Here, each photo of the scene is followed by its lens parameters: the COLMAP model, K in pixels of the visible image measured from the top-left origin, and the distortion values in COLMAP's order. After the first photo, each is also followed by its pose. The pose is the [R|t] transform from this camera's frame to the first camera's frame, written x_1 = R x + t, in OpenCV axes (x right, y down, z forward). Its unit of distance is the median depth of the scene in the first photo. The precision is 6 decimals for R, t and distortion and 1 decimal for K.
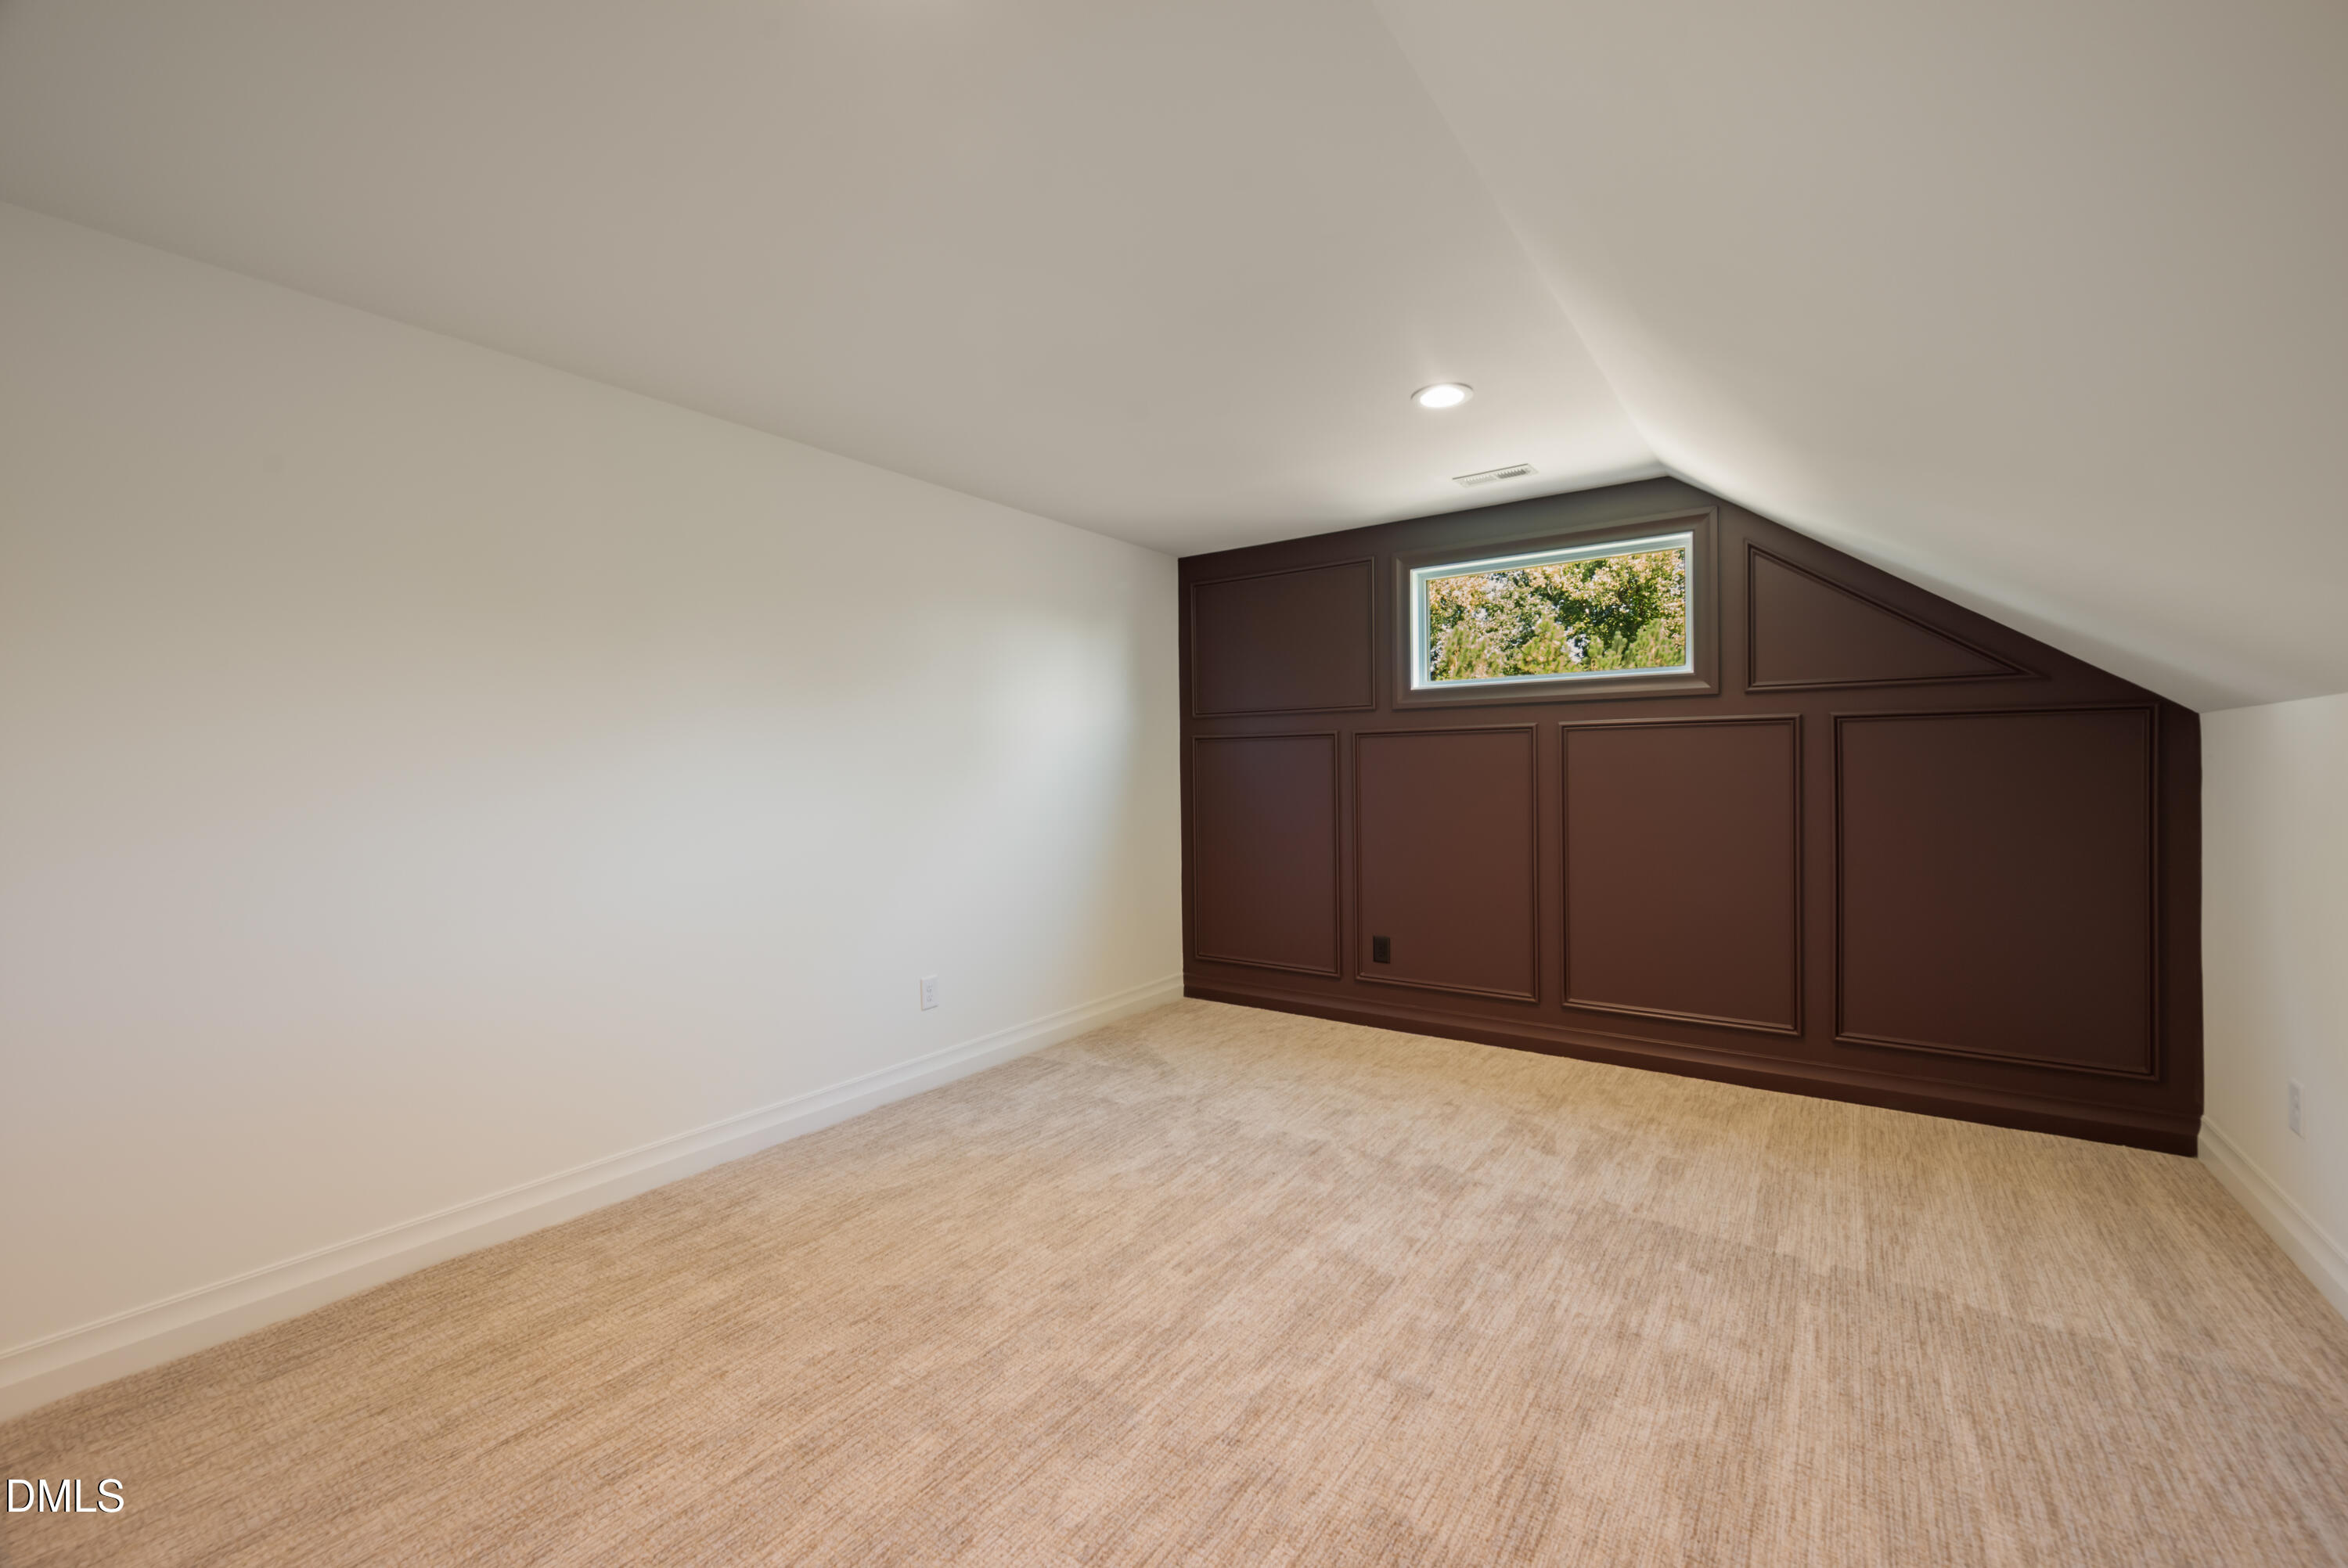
lens RADIAL K [[931.8, 0, 1173.9], [0, 931.8, 779.8], [0, 0, 1]] dist [-0.015083, 0.000004]
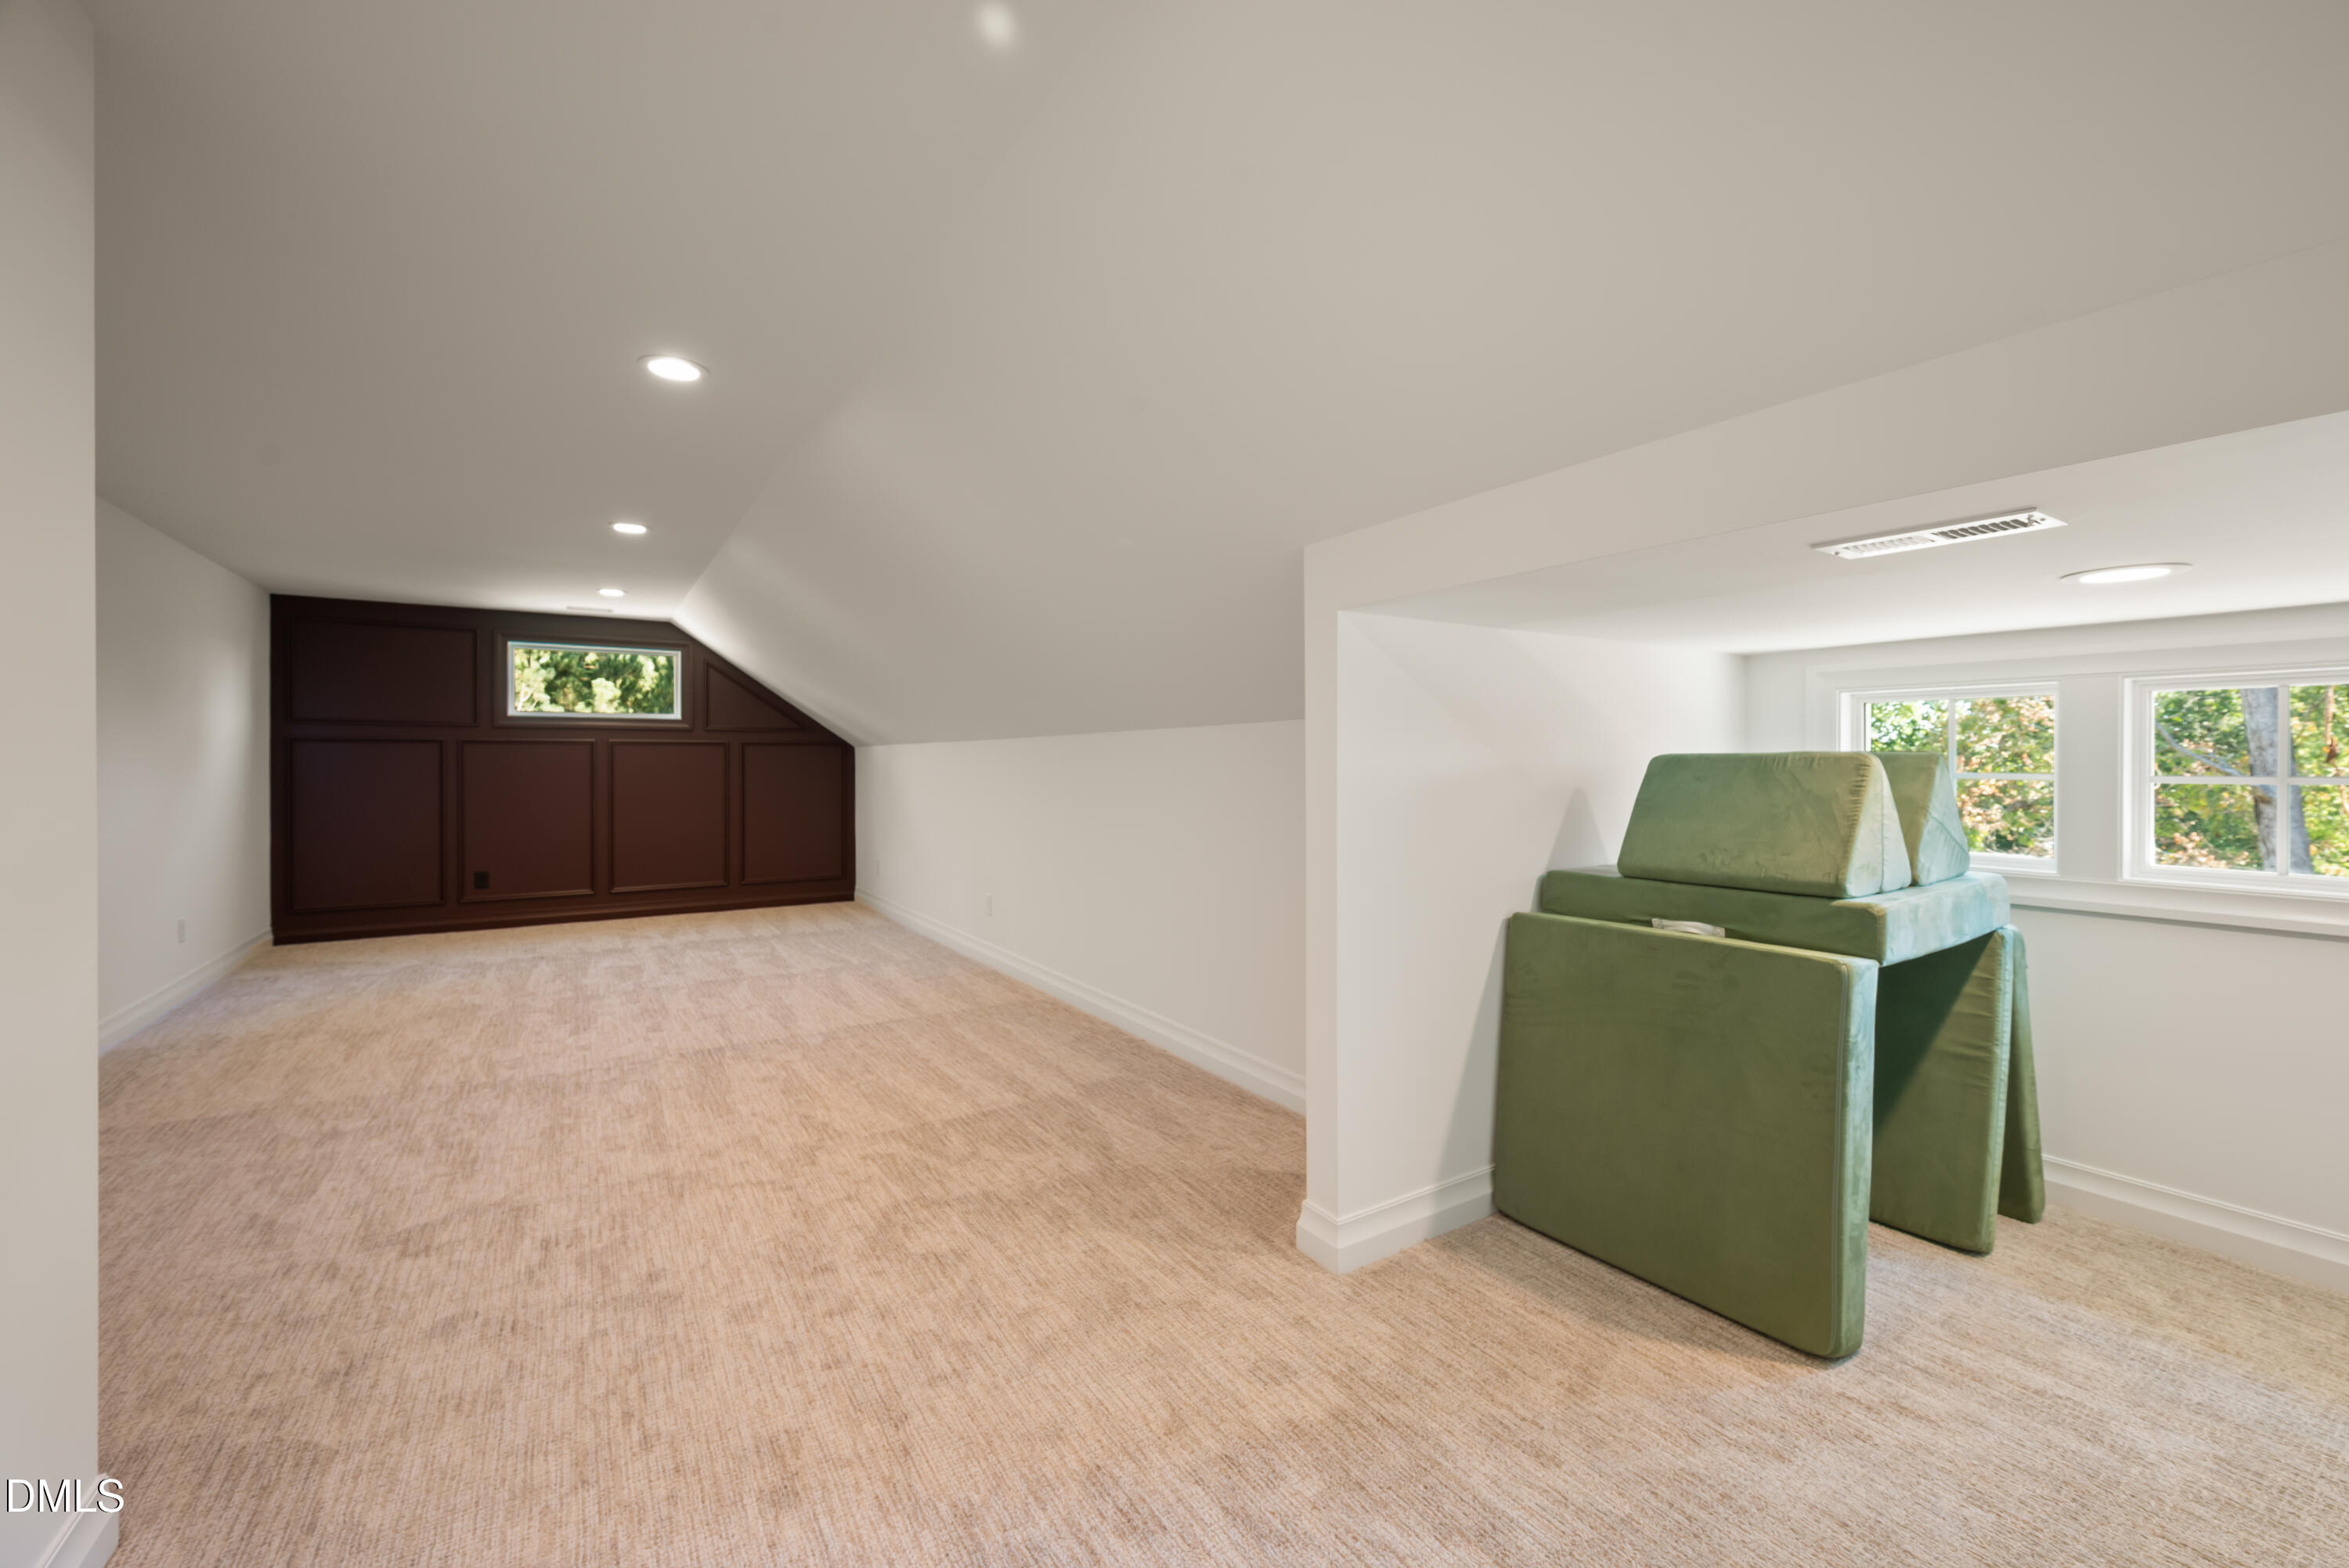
lens RADIAL K [[932.2, 0, 1176.6], [0, 932.2, 777.8], [0, 0, 1]] dist [-0.015083, 0.000004]
pose [[0.384648, -0.004471, 0.923052, -0.829244], [0.006313, 0.999978, 0.002213, 0.016938], [-0.923042, 0.004976, 0.384668, -0.735354]]
